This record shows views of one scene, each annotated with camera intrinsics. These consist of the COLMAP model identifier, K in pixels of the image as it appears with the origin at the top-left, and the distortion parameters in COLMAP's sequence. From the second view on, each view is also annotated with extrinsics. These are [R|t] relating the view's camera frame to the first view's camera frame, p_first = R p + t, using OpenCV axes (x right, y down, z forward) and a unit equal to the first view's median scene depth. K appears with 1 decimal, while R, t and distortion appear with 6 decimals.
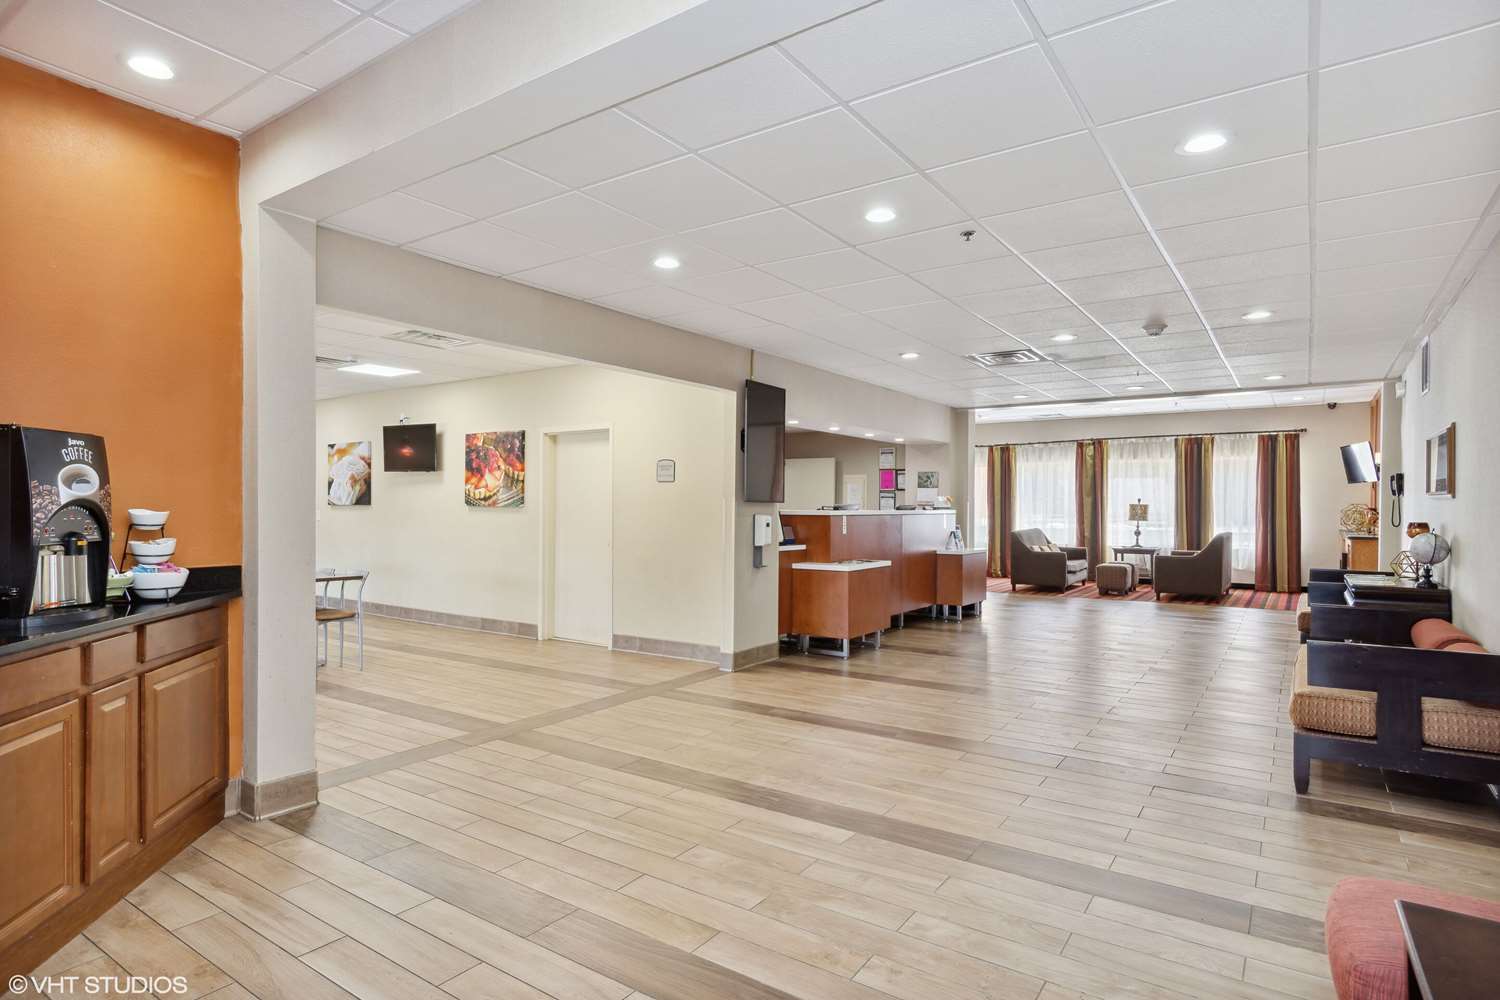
lens RADIAL K [[796.1, 0, 747.4], [0, 796.1, 501.5], [0, 0, 1]] dist [-0.001427, 0.002257]
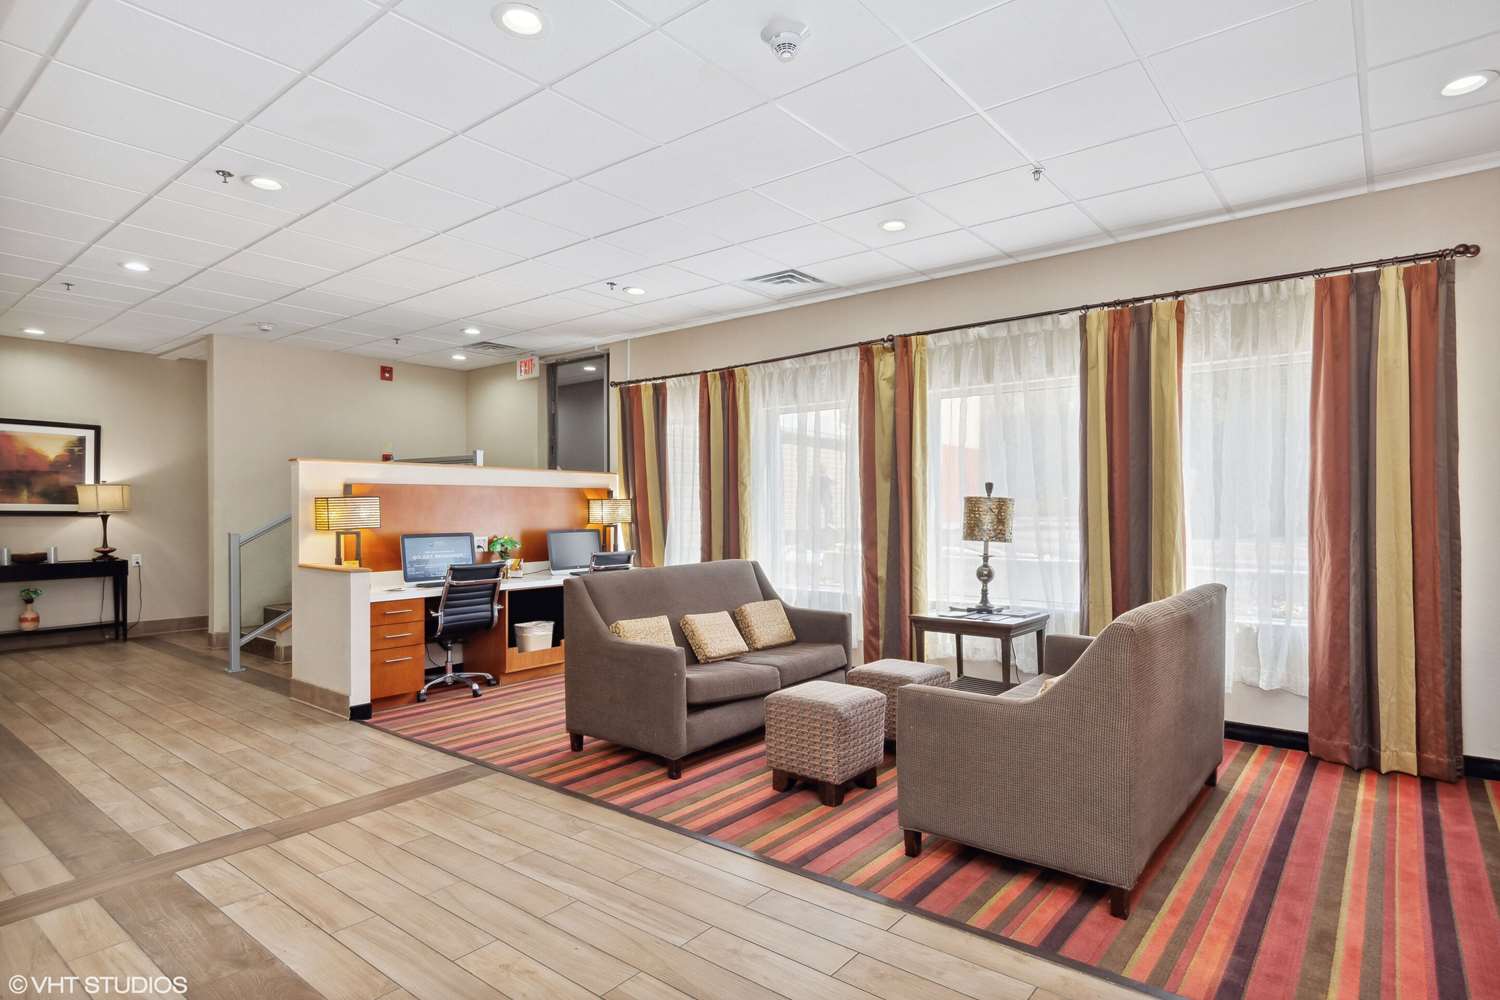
lens RADIAL K [[796.1, 0, 754.9], [0, 796.1, 505.2], [0, 0, 1]] dist [-0.001427, 0.002257]
pose [[0.998320, -0.004931, -0.057737, 0.408633], [0.004782, 0.999985, -0.002724, 0.007828], [0.057750, 0.002444, 0.998328, 0.627005]]
